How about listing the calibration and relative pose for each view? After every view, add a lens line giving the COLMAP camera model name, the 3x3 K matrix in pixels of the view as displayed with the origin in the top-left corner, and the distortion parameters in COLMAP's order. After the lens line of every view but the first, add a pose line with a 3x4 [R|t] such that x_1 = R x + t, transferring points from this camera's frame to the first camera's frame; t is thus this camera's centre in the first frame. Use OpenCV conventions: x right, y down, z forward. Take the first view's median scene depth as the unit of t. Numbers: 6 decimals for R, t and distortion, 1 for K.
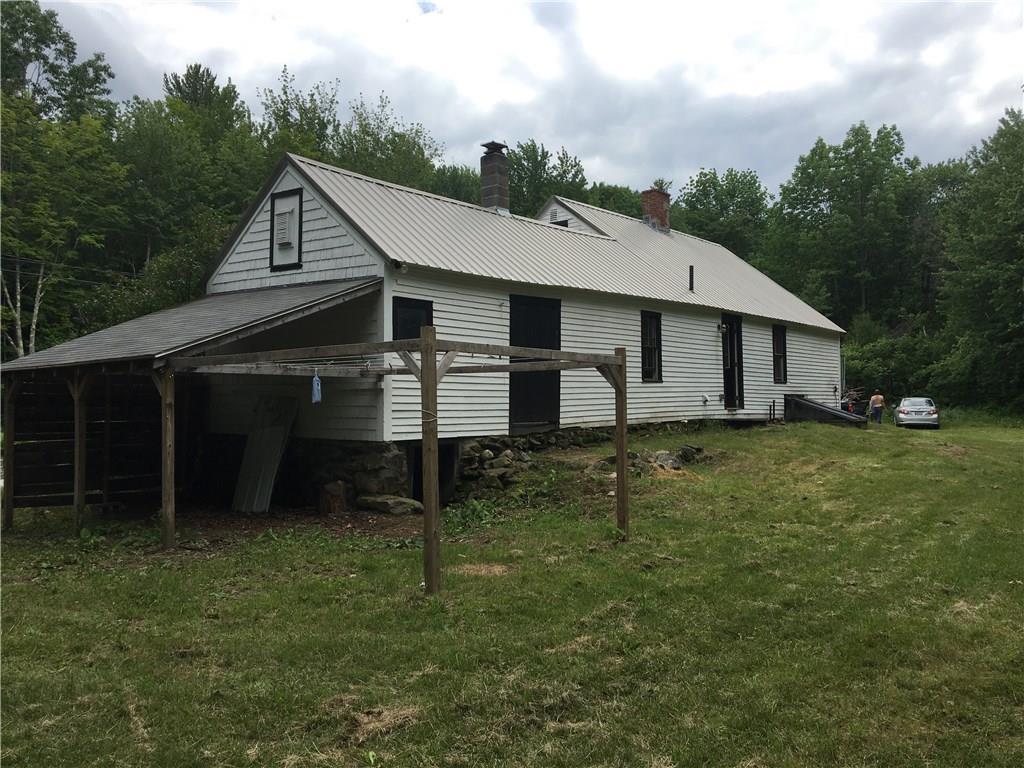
lens RADIAL K [[875.6, 0, 512.0], [0, 875.6, 384.0], [0, 0, 1]] dist [0.112946, -0.145765]
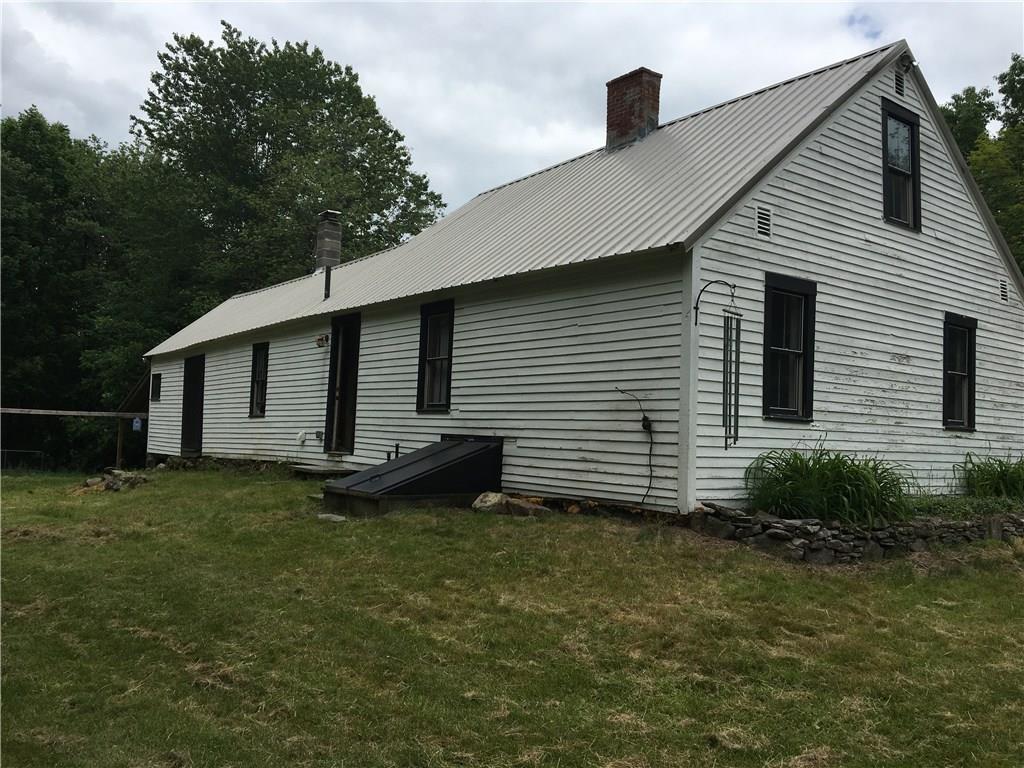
lens RADIAL K [[875.6, 0, 512.0], [0, 875.6, 384.0], [0, 0, 1]] dist [0.112946, -0.145765]
pose [[-0.243767, -0.045426, -0.968769, 0.908839], [0.003961, 0.998847, -0.047833, 0.007935], [0.969826, -0.015498, -0.243306, 1.340954]]
